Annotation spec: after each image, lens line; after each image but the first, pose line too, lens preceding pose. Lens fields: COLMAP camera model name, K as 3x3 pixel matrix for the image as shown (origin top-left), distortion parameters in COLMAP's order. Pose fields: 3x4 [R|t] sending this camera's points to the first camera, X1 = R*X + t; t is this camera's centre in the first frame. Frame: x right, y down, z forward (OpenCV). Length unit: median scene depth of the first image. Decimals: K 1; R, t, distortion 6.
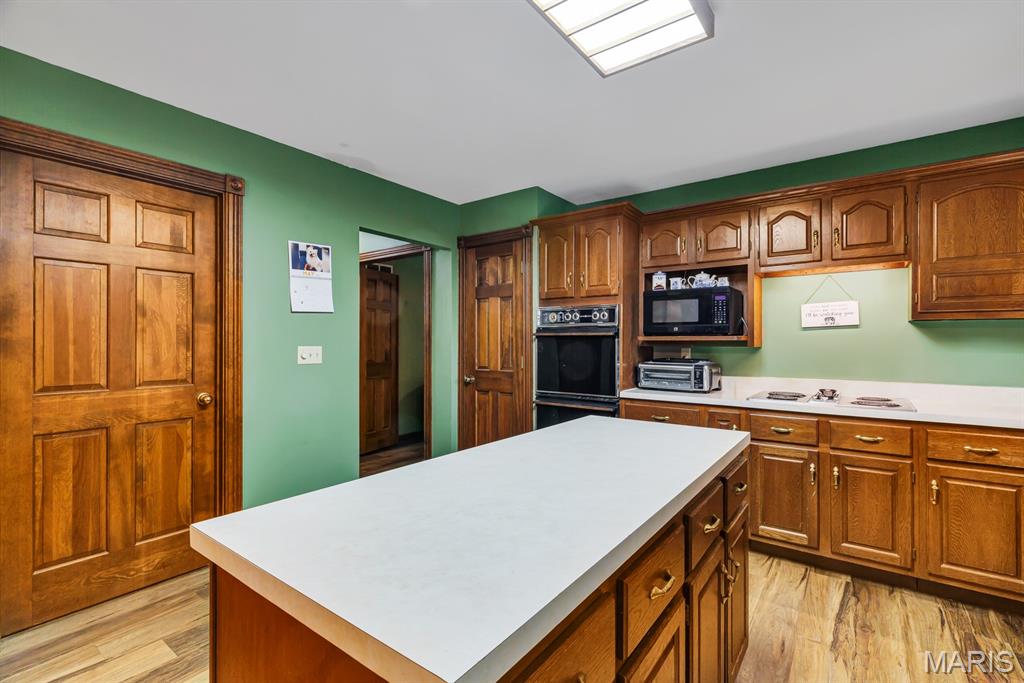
lens RADIAL K [[466.6, 0, 515.7], [0, 466.6, 340.8], [0, 0, 1]] dist [0.014310, -0.005486]
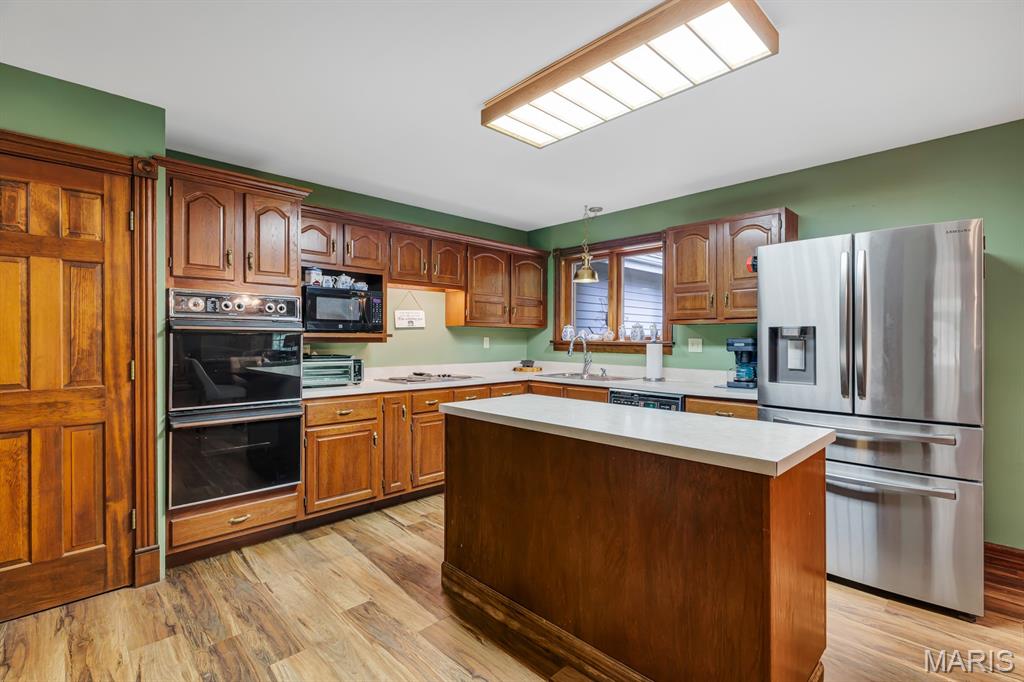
lens RADIAL K [[459.7, 0, 520.5], [0, 459.7, 338.6], [0, 0, 1]] dist [0.000124, -0.000273]
pose [[0.154441, -0.000643, 0.988002, -0.570606], [-0.006442, 0.999978, 0.001658, -0.001740], [-0.987981, -0.006621, 0.154434, 0.410025]]
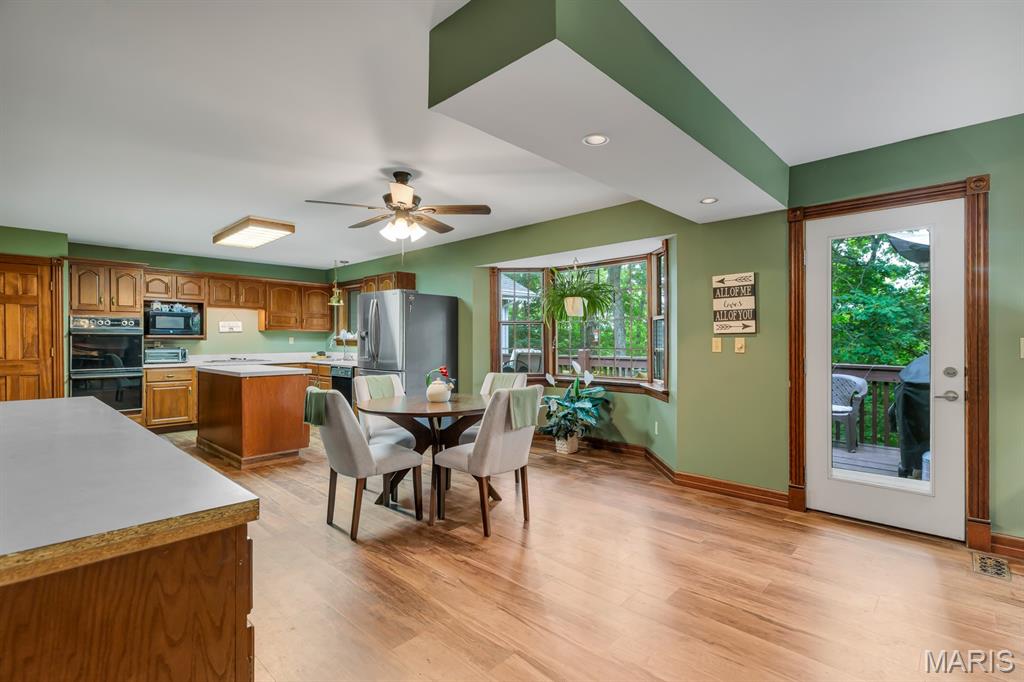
lens RADIAL K [[466.6, 0, 515.7], [0, 466.6, 340.3], [0, 0, 1]] dist [0.014310, -0.005486]
pose [[0.111868, -0.002820, 0.993719, -1.379420], [-0.000910, 0.999995, 0.002940, 0.004214], [-0.993723, -0.001233, 0.111865, -0.636490]]
